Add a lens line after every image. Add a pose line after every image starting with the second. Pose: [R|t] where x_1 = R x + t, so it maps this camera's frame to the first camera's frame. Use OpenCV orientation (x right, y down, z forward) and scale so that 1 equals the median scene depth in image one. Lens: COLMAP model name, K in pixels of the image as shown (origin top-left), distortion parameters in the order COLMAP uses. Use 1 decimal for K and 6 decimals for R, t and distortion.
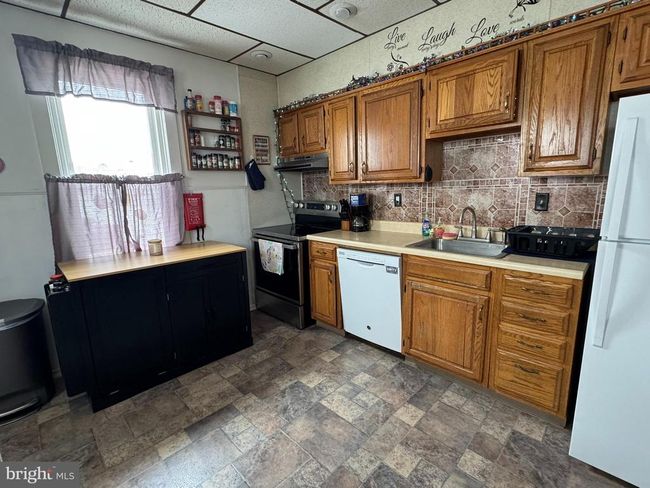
lens RADIAL K [[309.7, 0, 324.1], [0, 309.7, 245.9], [0, 0, 1]] dist [-0.001925, -0.000341]
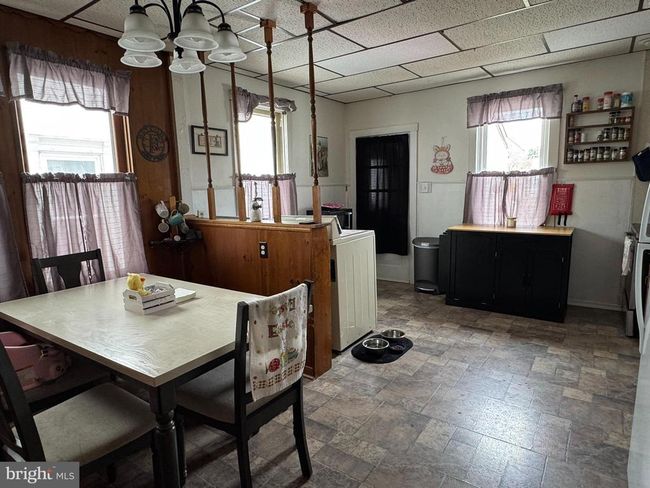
lens RADIAL K [[395.2, 0, 323.3], [0, 395.2, 249.0], [0, 0, 1]] dist [-0.005046, -0.000094]
pose [[0.163231, 0.178878, -0.970236, 1.010774], [-0.165226, 0.974493, 0.151866, -0.008457], [0.972654, 0.135519, 0.188623, -0.137379]]
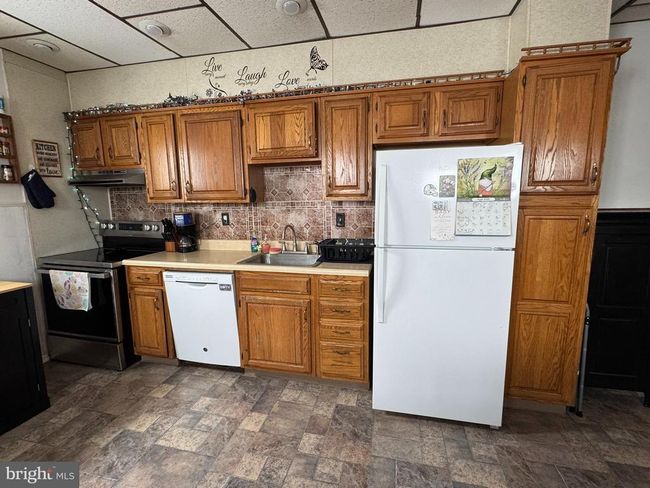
lens RADIAL K [[309.7, 0, 325.1], [0, 309.7, 245.3], [0, 0, 1]] dist [-0.001925, -0.000341]
pose [[0.852378, -0.056149, 0.519904, -0.022815], [0.084598, 0.995928, -0.031139, -0.001287], [-0.516038, 0.070525, 0.853657, -0.051623]]
